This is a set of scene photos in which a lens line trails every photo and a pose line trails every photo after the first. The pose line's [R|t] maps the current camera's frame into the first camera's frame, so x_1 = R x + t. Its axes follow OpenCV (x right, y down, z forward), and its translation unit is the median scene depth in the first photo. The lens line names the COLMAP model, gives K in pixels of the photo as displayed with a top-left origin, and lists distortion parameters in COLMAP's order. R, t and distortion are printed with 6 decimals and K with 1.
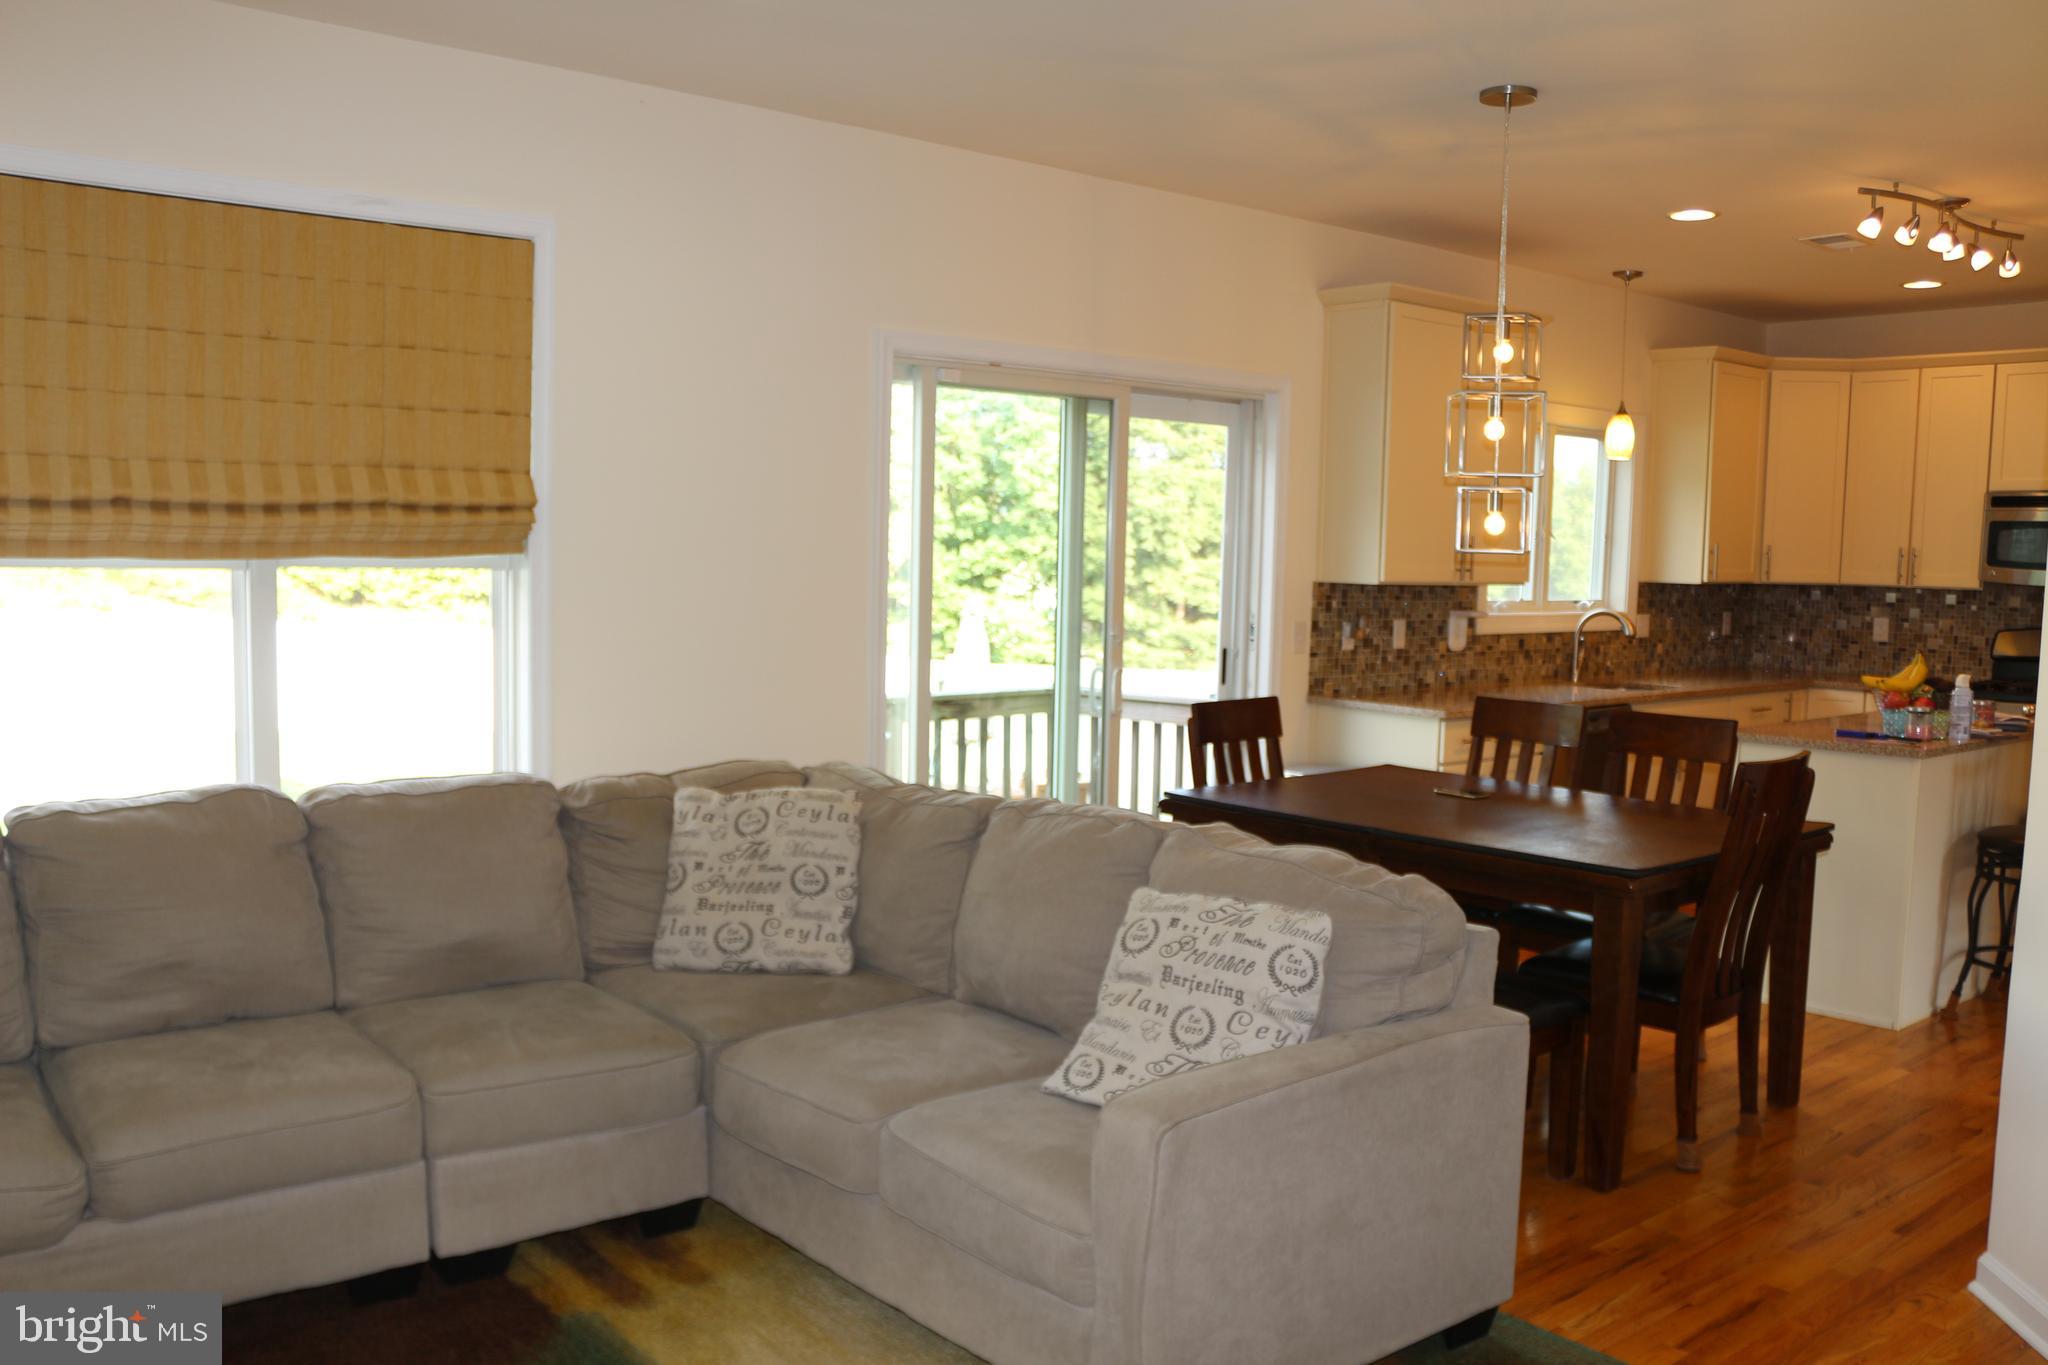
lens RADIAL K [[1730.1, 0, 1028.2], [0, 1730.1, 680.8], [0, 0, 1]] dist [-0.078035, 0.035945]
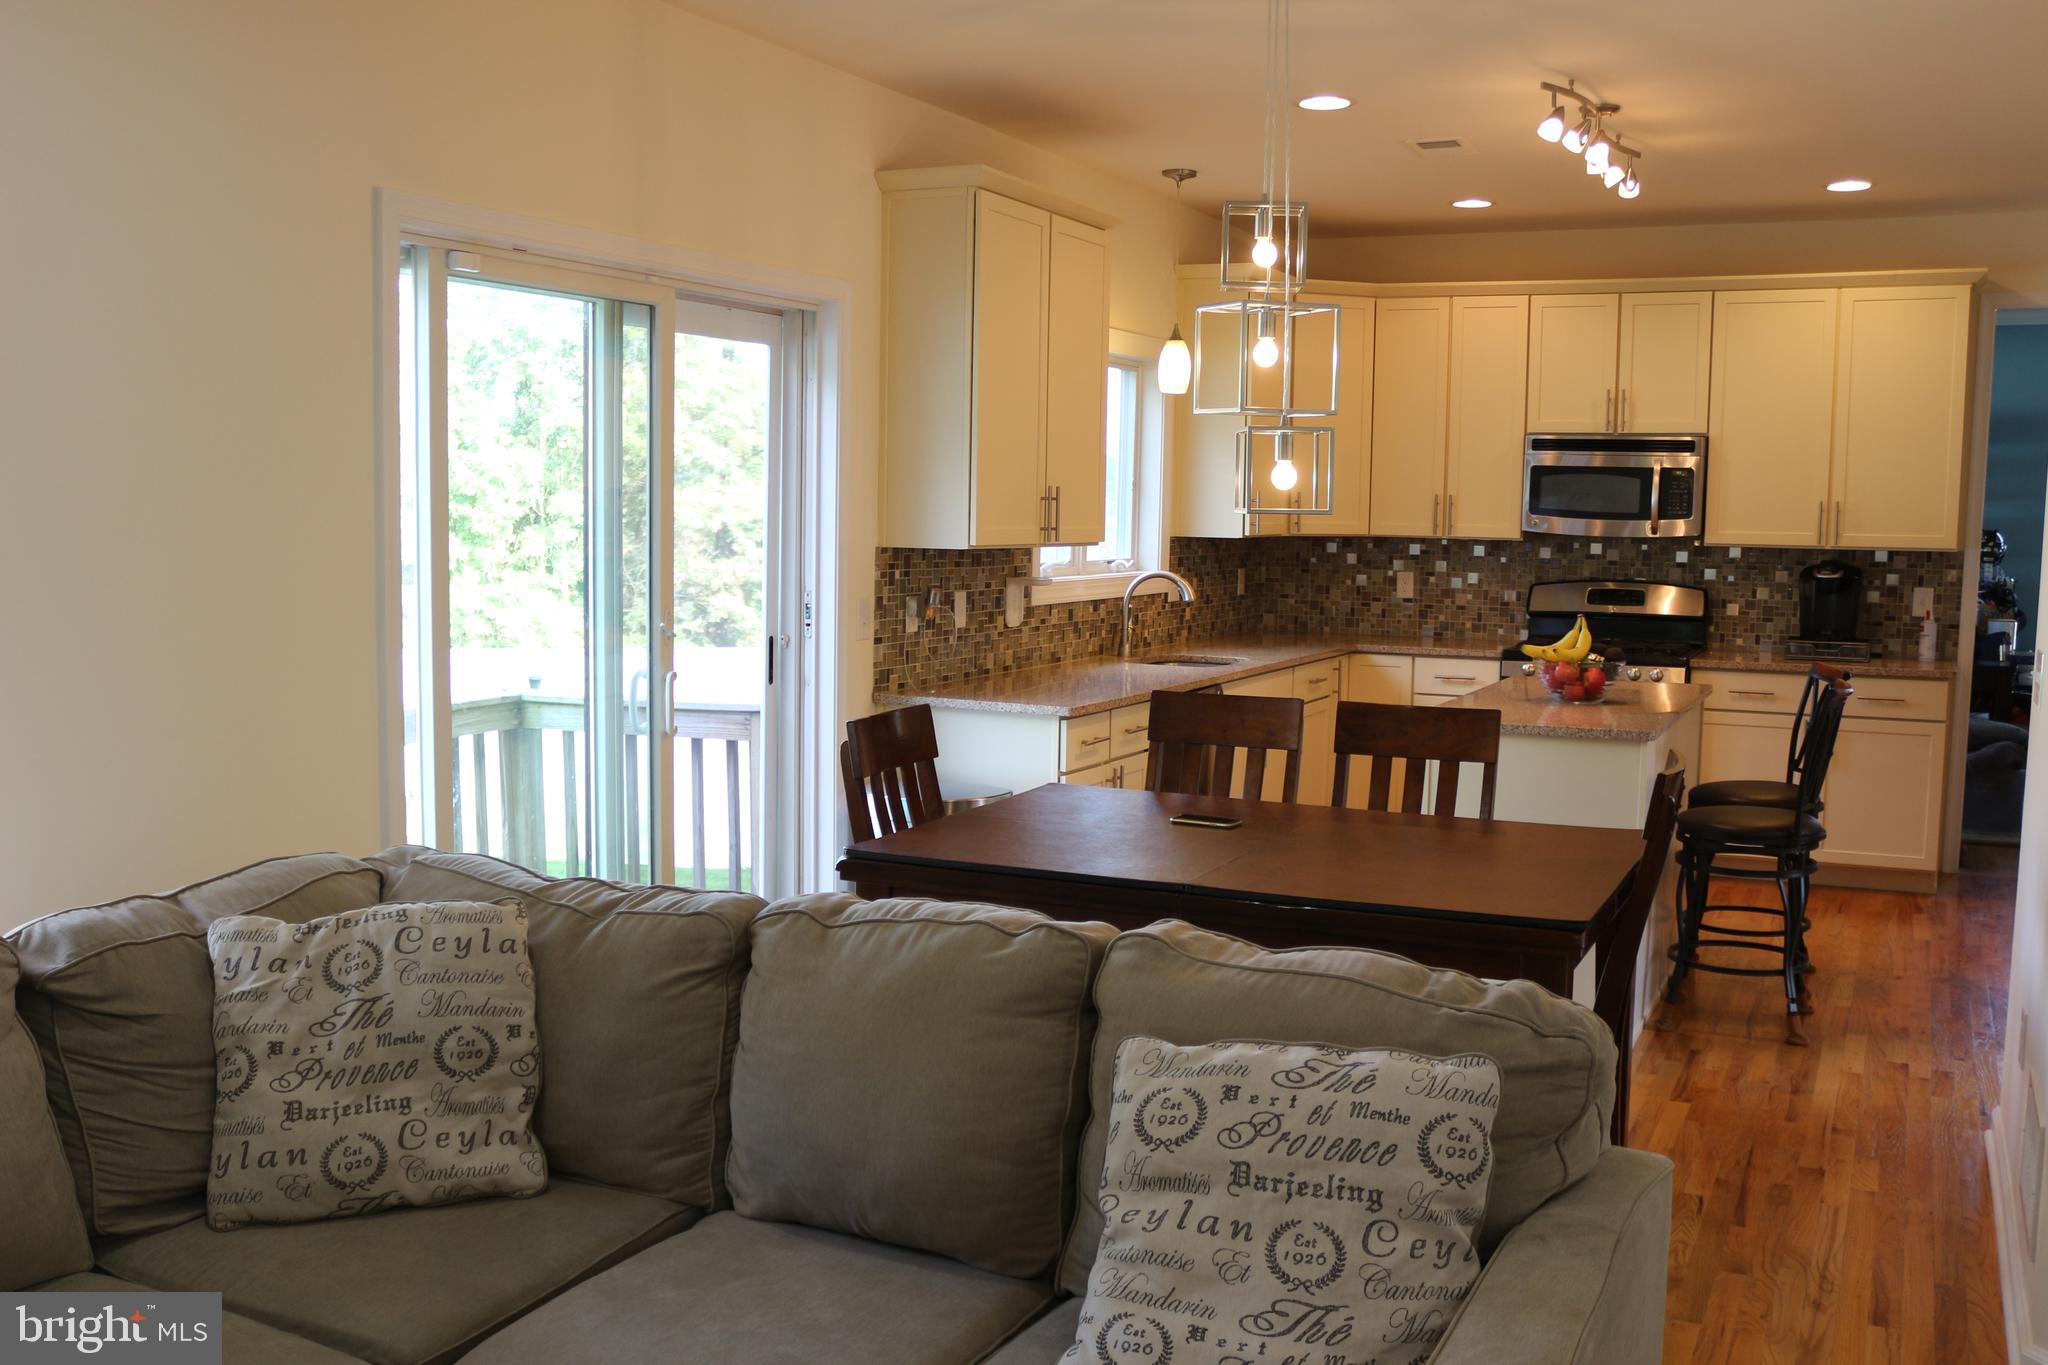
lens RADIAL K [[1952.5, 0, 1026.4], [0, 1952.5, 685.7], [0, 0, 1]] dist [-0.069754, 0.000000]
pose [[0.916225, -0.045233, 0.398102, -0.152157], [0.036603, 0.998902, 0.029256, -0.021807], [-0.398988, -0.012234, 0.916875, 0.195164]]
